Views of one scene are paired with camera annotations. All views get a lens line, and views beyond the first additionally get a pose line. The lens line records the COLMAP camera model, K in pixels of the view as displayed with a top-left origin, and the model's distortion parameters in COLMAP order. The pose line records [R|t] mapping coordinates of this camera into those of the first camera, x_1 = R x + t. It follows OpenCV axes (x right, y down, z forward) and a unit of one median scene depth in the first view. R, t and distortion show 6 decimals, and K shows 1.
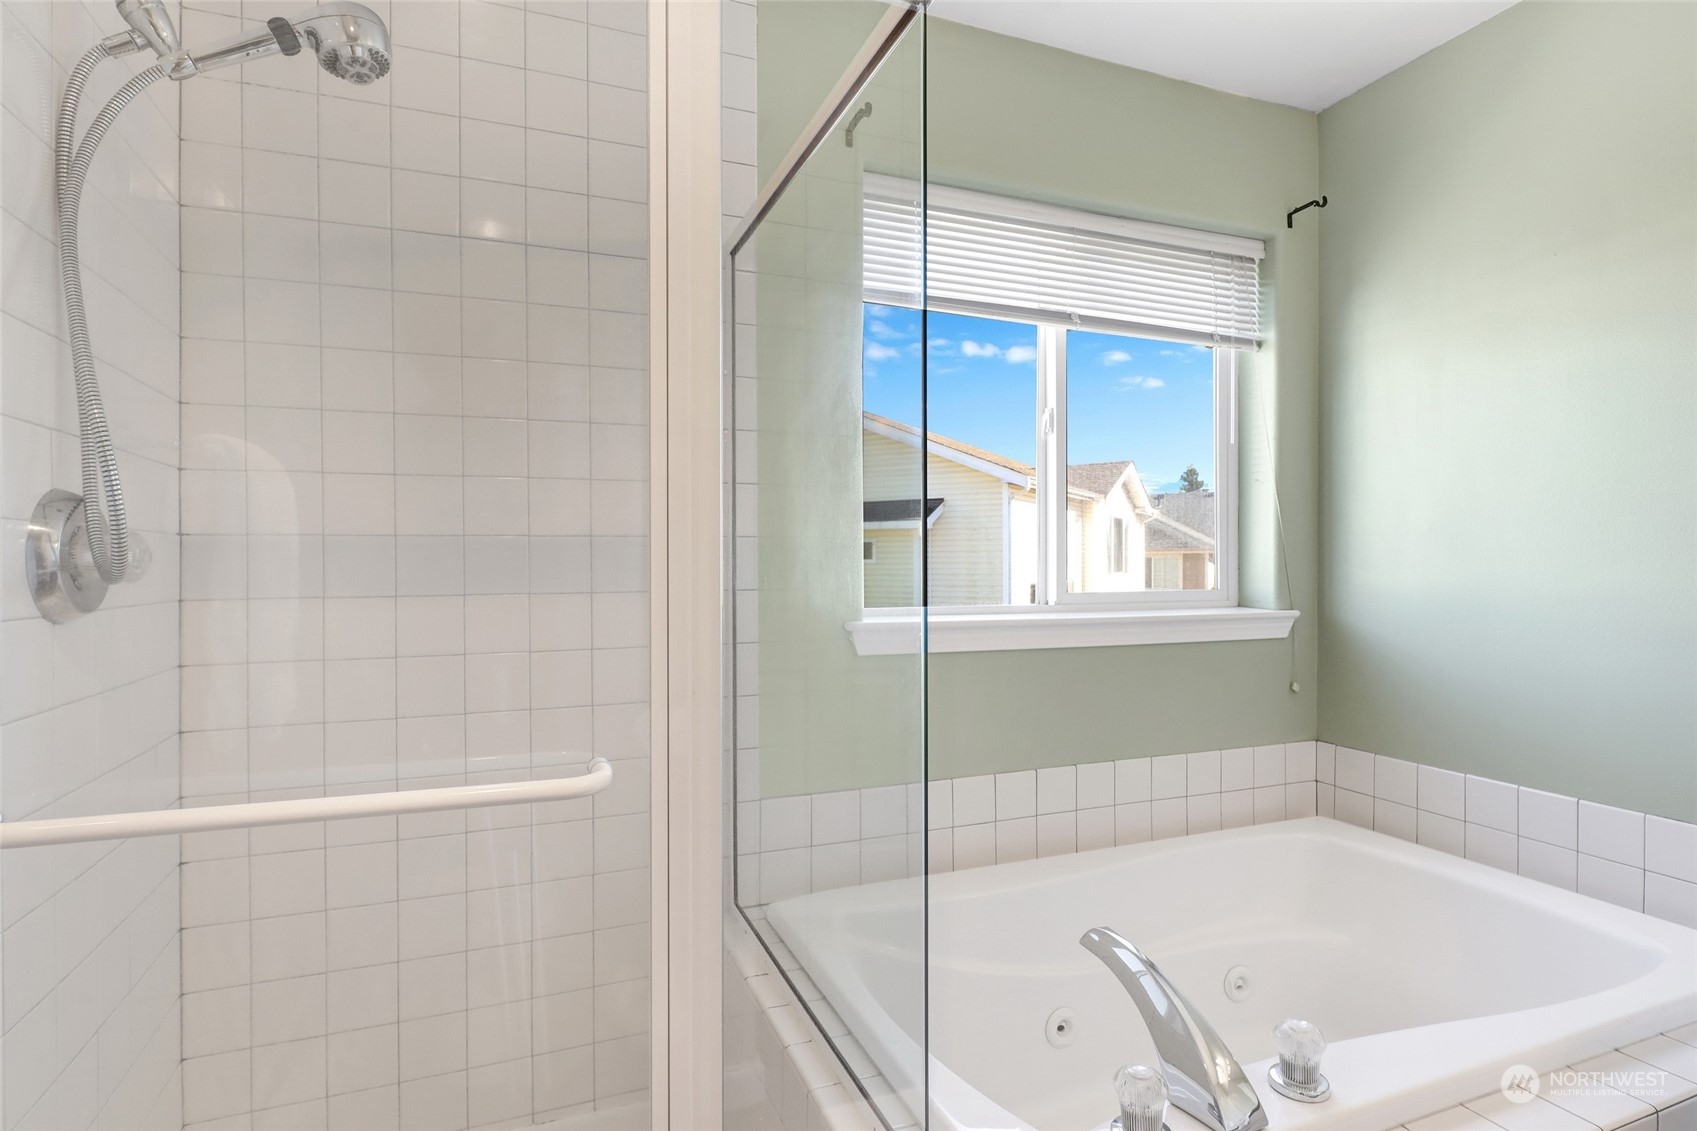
lens RADIAL K [[842.2, 0, 848.1], [0, 842.2, 567.1], [0, 0, 1]] dist [0.000977, -0.001558]
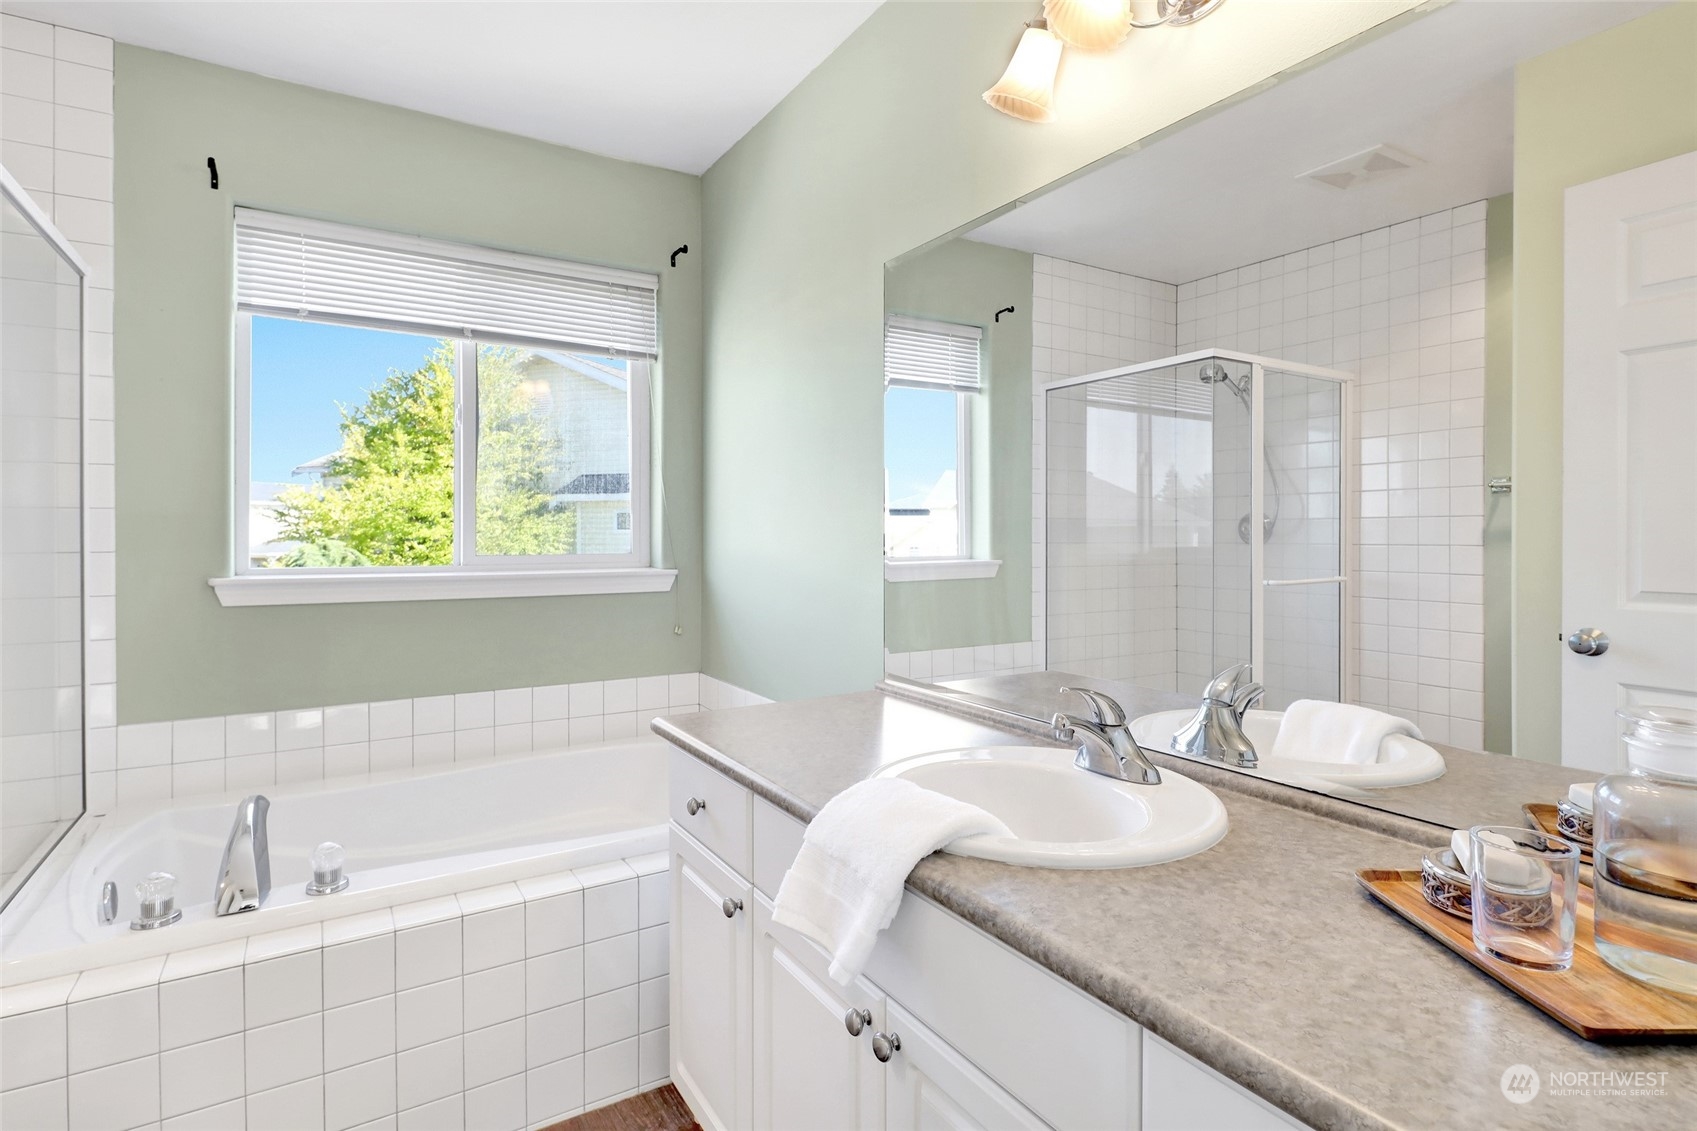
lens RADIAL K [[842.2, 0, 845.8], [0, 842.2, 537.0], [0, 0, 1]] dist [0.000977, -0.001558]
pose [[0.984500, 0.000962, 0.175382, 0.560064], [-0.000475, 0.999996, -0.002815, 0.006575], [-0.175384, 0.002688, 0.984496, -0.290392]]
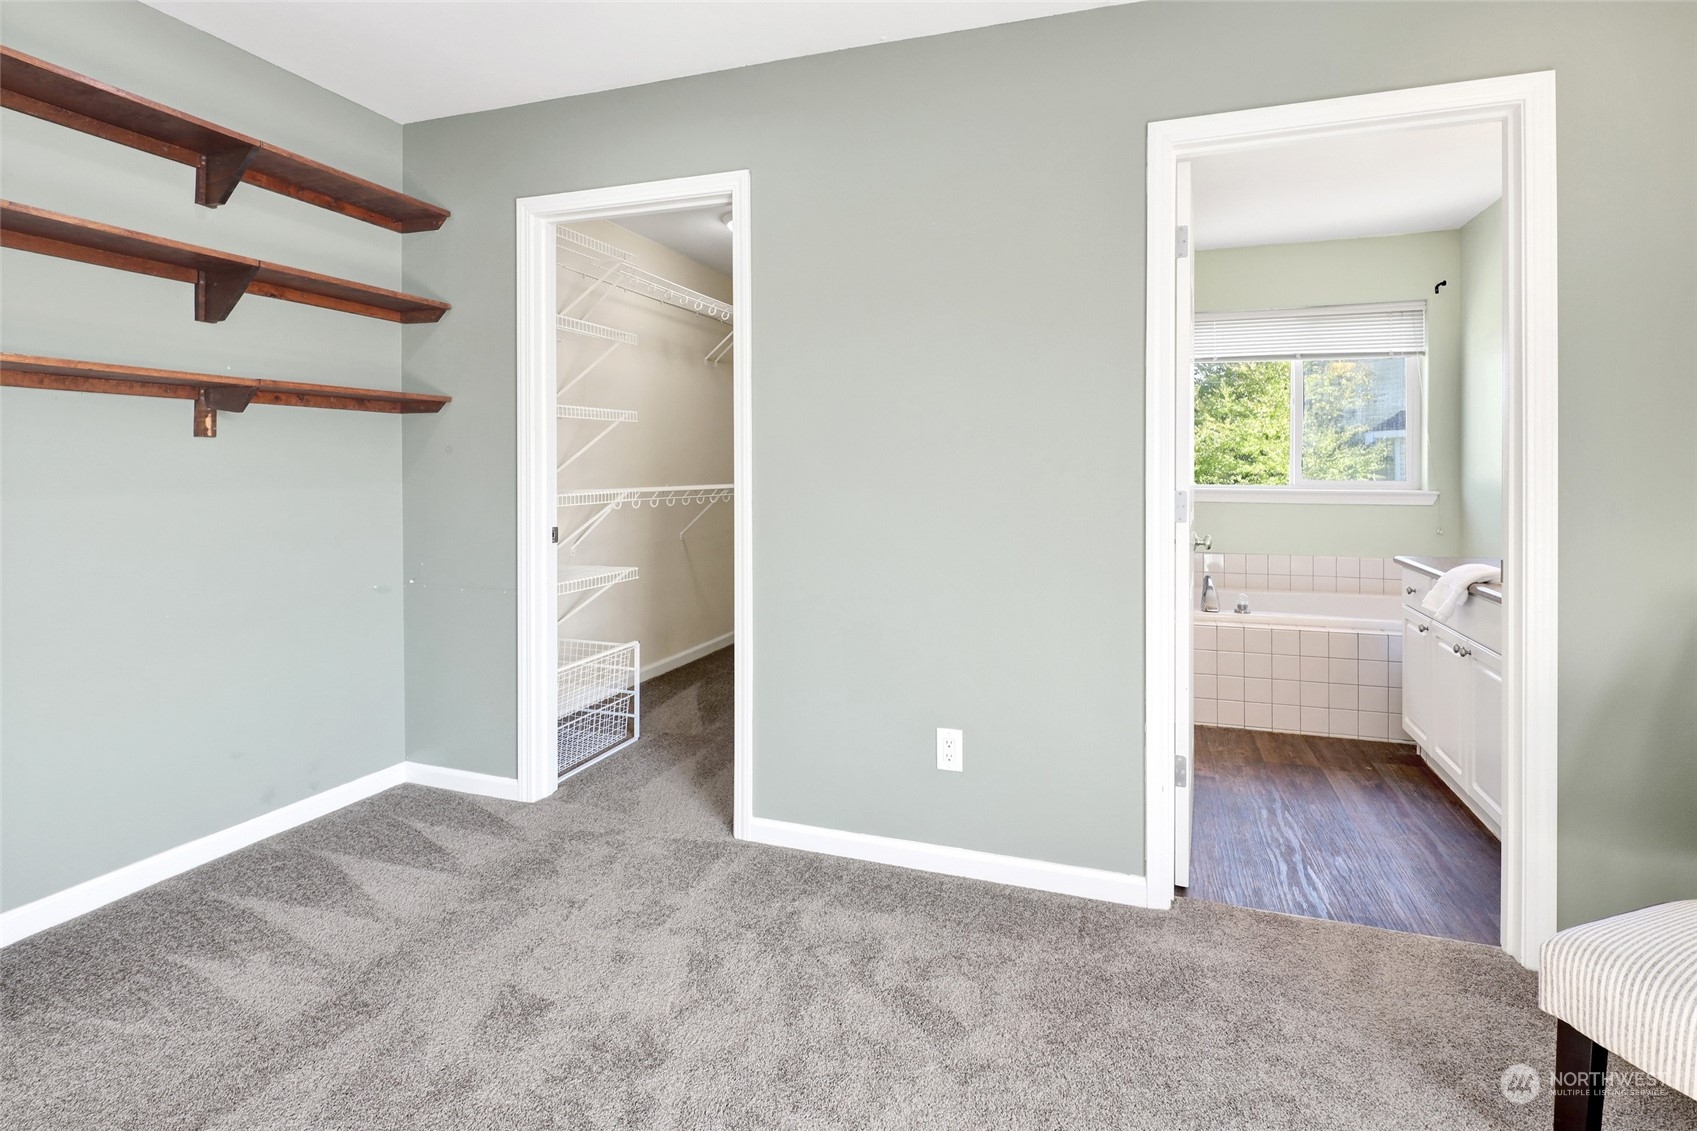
lens RADIAL K [[842.2, 0, 853.1], [0, 842.2, 482.9], [0, 0, 1]] dist [0.000977, -0.001558]
pose [[0.759675, 0.011519, -0.650201, 0.771281], [-0.005044, 0.999917, 0.011821, 0.017178], [0.650283, -0.005701, 0.759671, -1.350517]]
